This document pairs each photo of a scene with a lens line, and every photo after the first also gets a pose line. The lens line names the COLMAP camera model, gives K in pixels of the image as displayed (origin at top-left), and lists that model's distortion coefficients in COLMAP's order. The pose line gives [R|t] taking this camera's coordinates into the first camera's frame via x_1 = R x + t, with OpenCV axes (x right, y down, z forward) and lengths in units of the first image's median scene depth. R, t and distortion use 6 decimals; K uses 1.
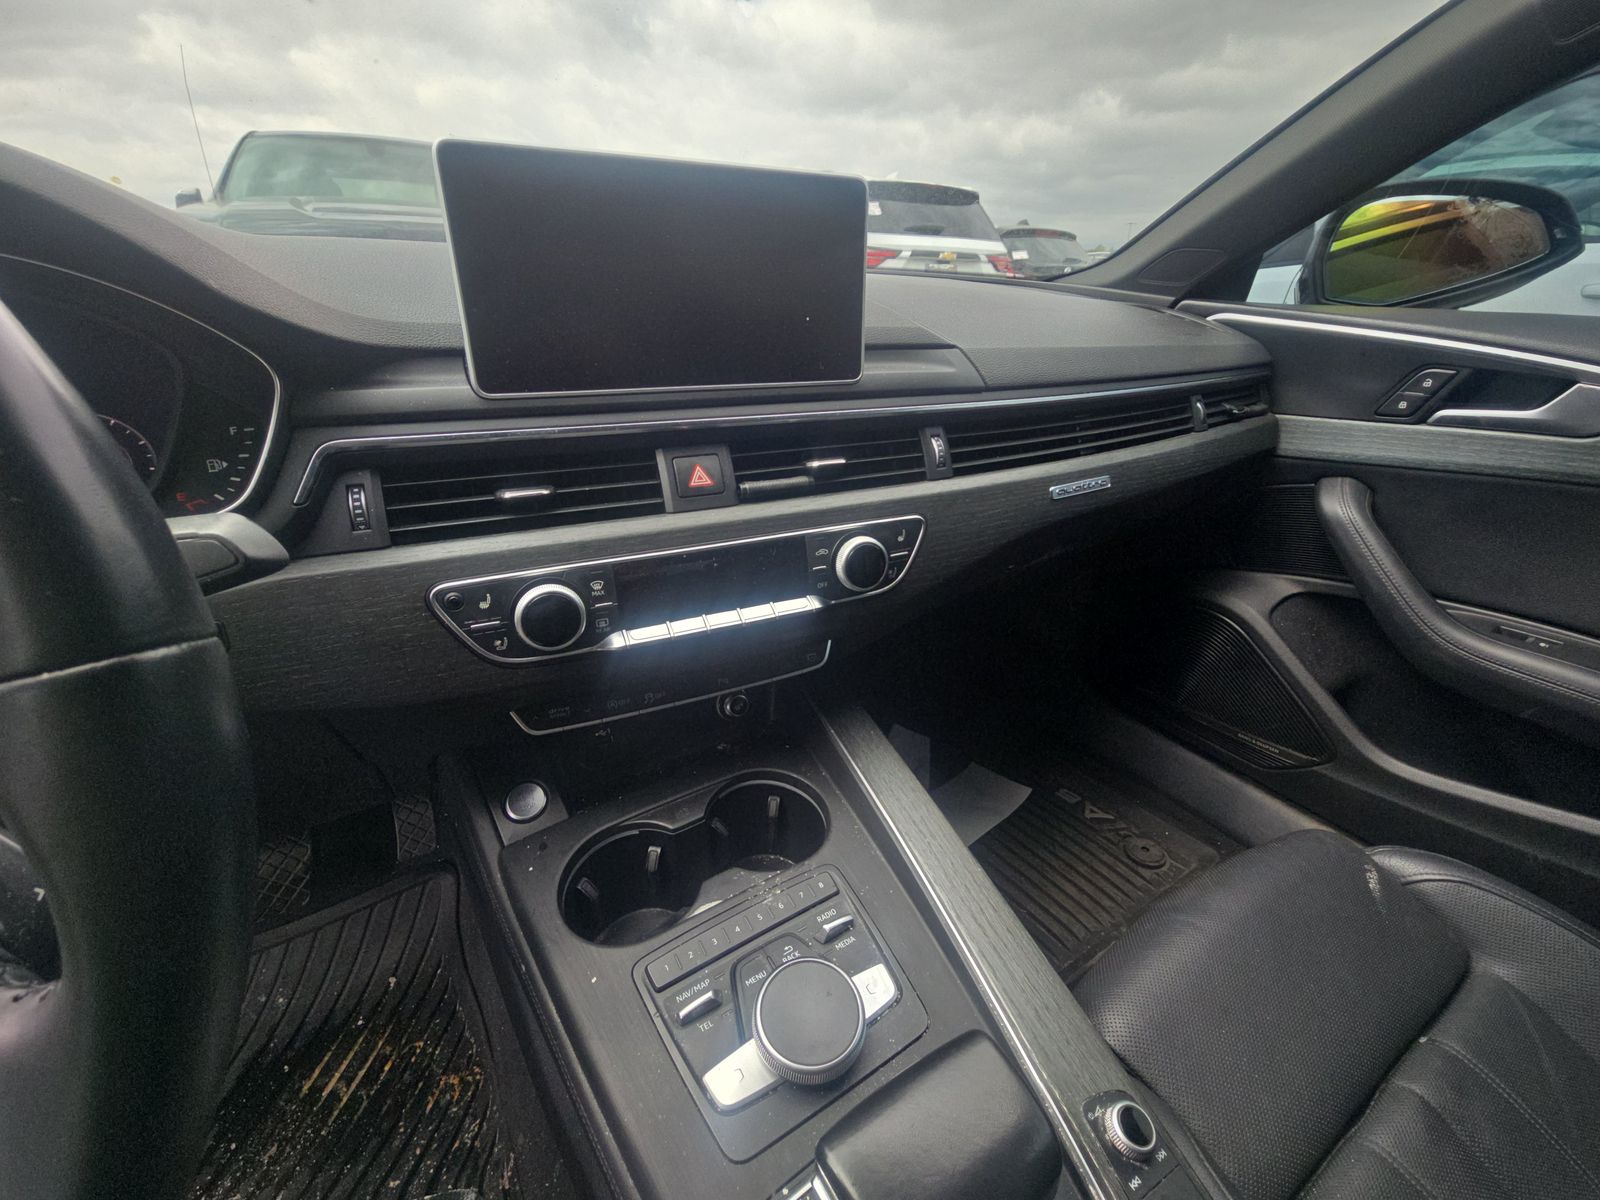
lens RADIAL K [[640.9, 0, 806.0], [0, 640.9, 579.4], [0, 0, 1]] dist [0.000073, -0.005070]
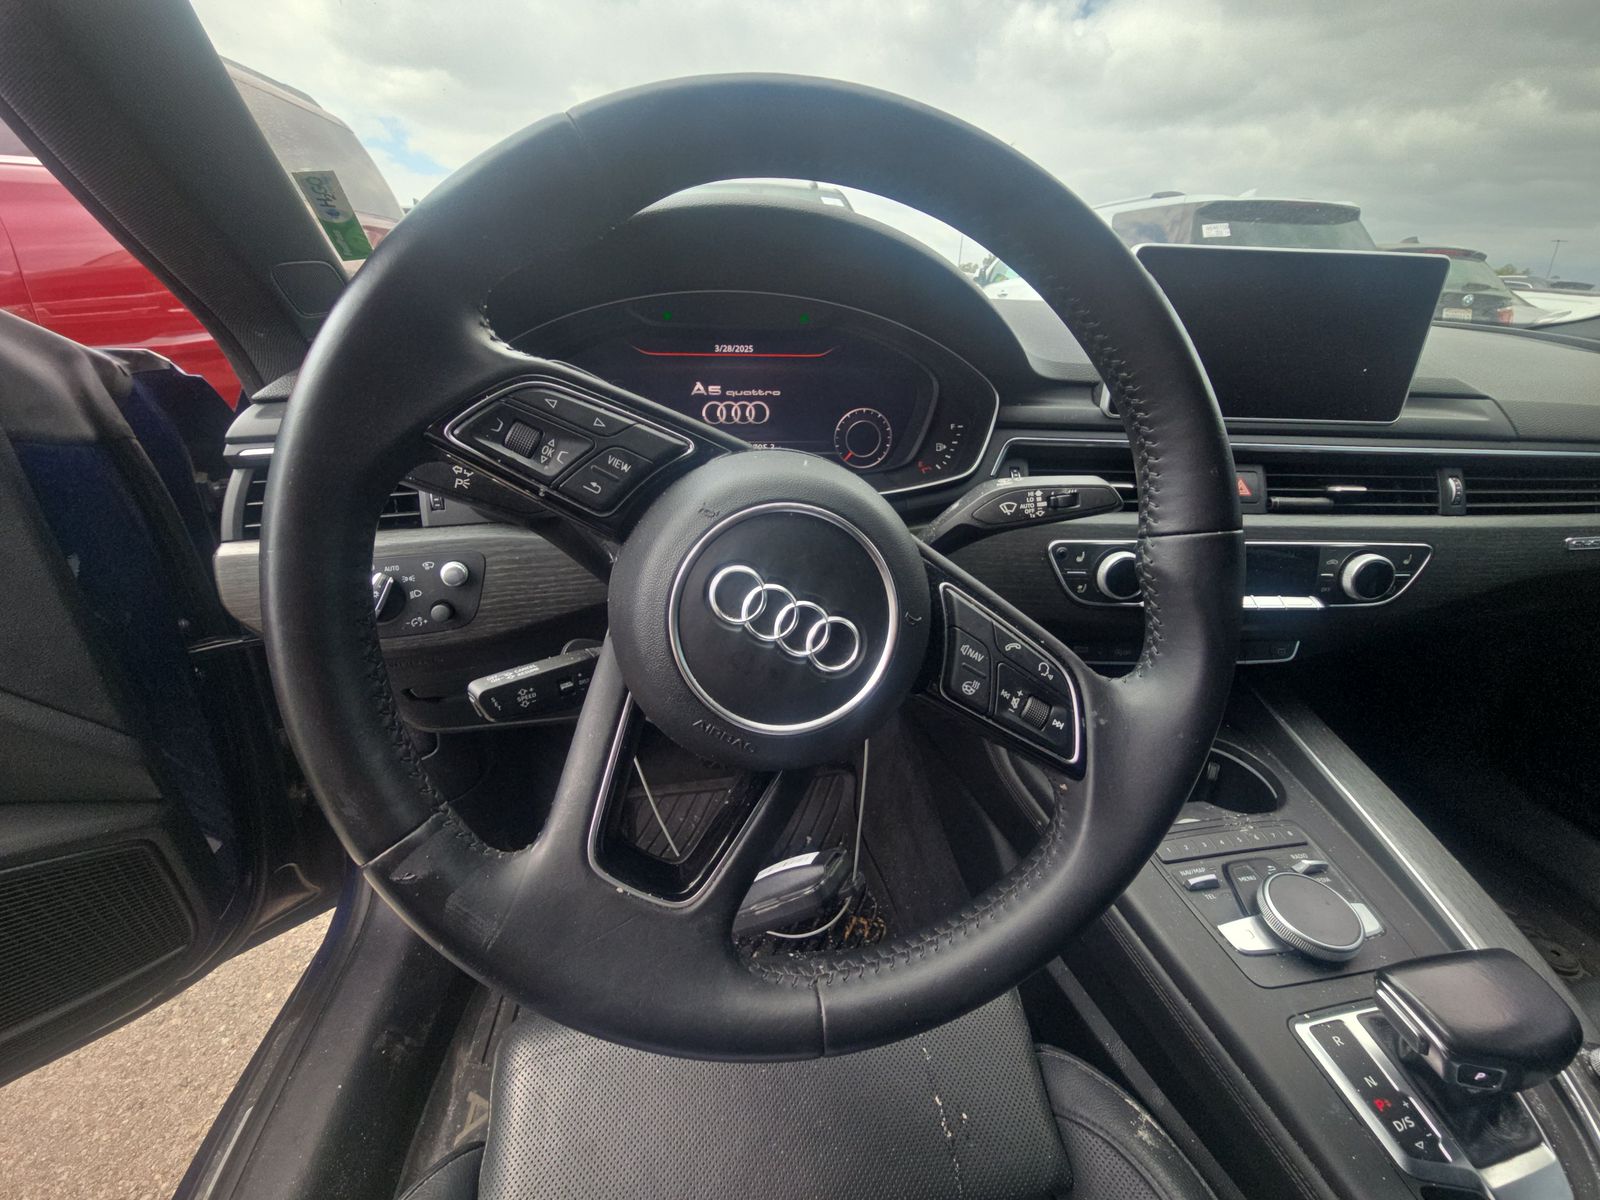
lens RADIAL K [[634.1, 0, 804.3], [0, 634.1, 578.5], [0, 0, 1]] dist [0.001539, -0.008932]
pose [[0.919580, 0.159333, -0.359145, -0.415133], [-0.168188, 0.985732, 0.006676, 0.133305], [0.355084, 0.054264, 0.933258, -0.409190]]
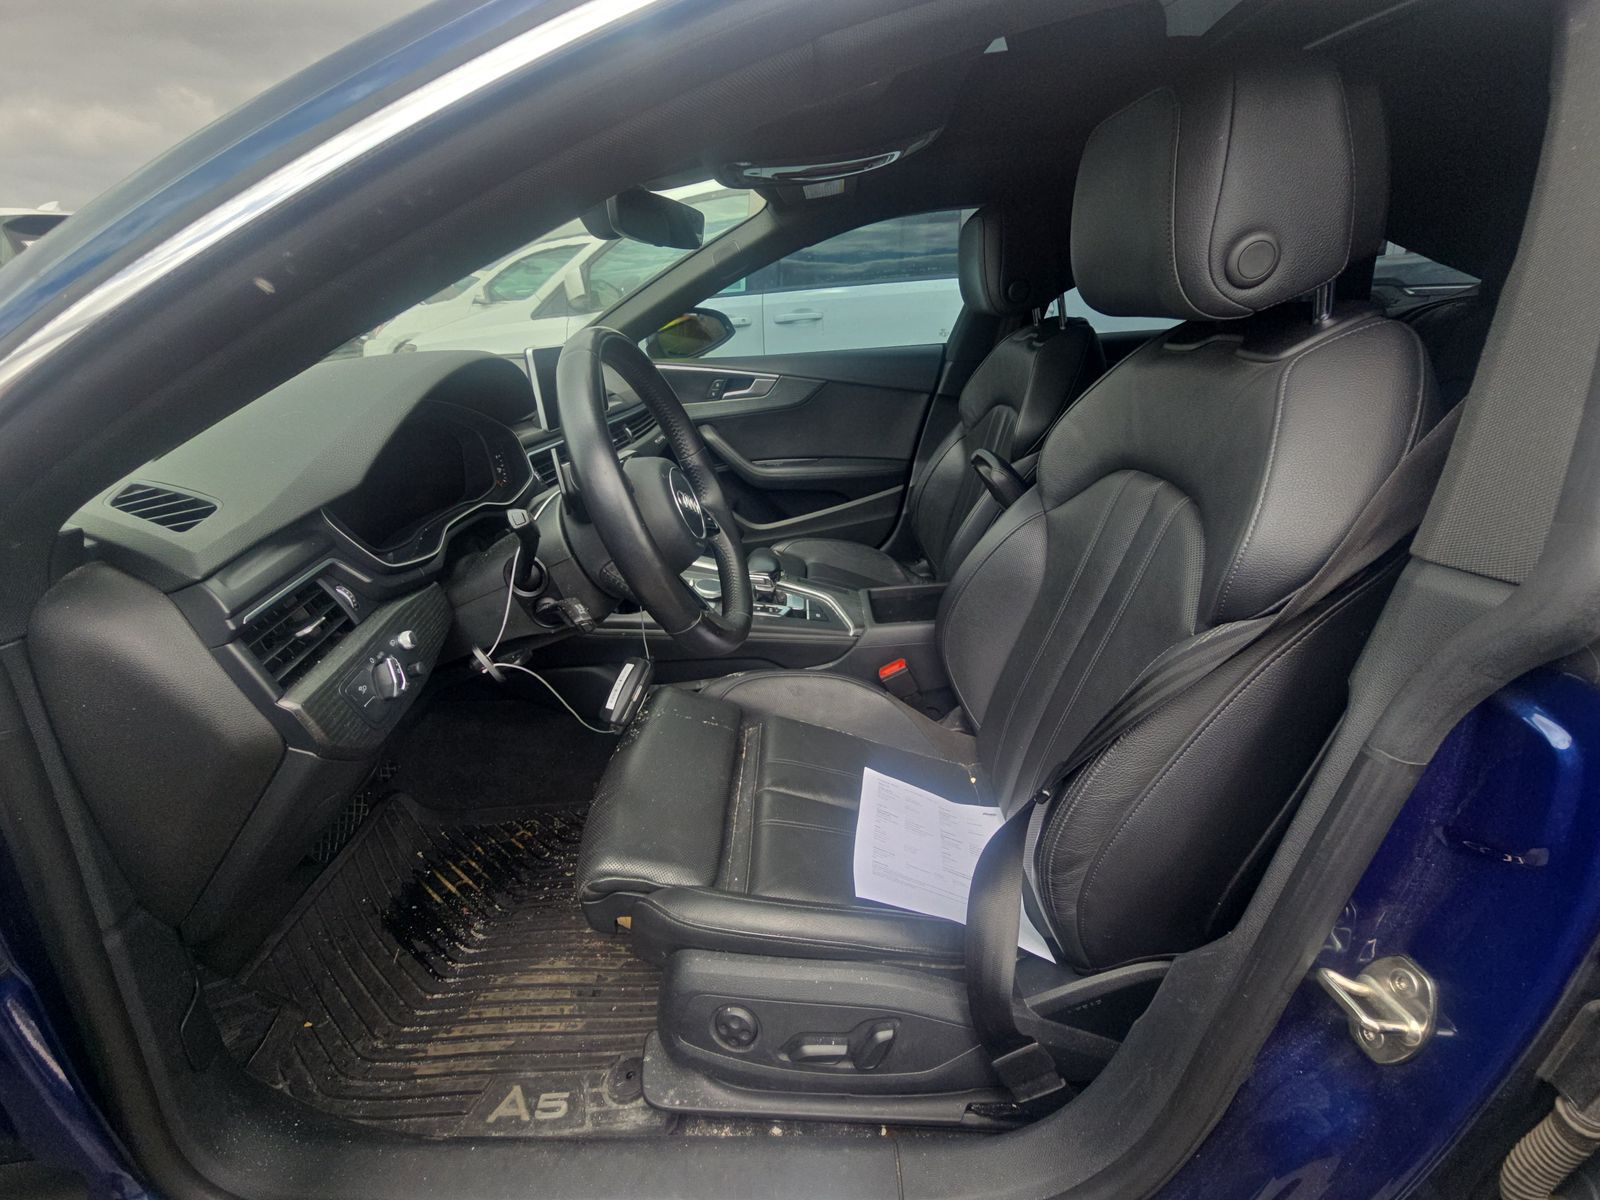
lens RADIAL K [[640.9, 0, 806.0], [0, 640.9, 579.4], [0, 0, 1]] dist [0.000073, -0.005070]
pose [[0.507472, -0.352929, 0.786075, -1.721161], [0.376910, 0.911286, 0.165822, 0.189000], [-0.774862, 0.212129, 0.595474, -1.014170]]
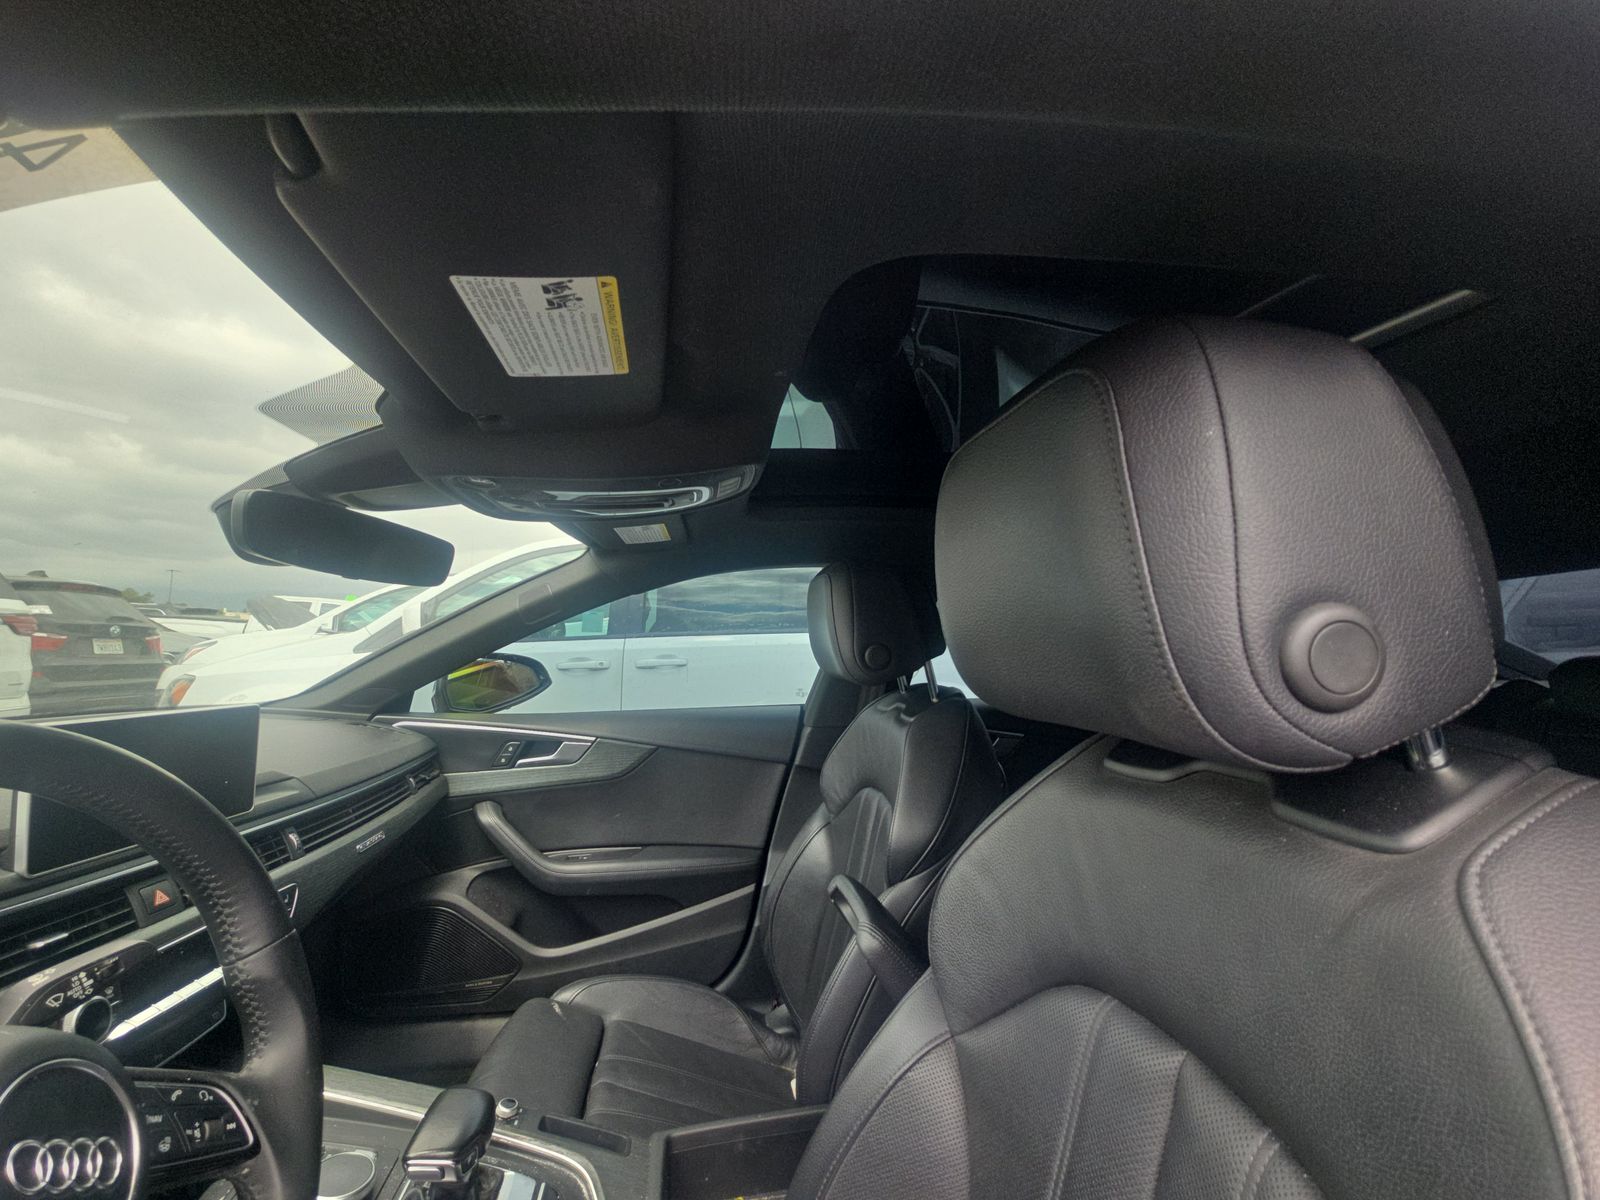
lens RADIAL K [[640.9, 0, 806.0], [0, 640.9, 579.4], [0, 0, 1]] dist [0.000073, -0.005070]
pose [[0.353145, 0.103751, 0.929798, -0.931954], [0.369391, 0.897625, -0.240459, 0.076598], [-0.859557, 0.428376, 0.278667, -0.882038]]
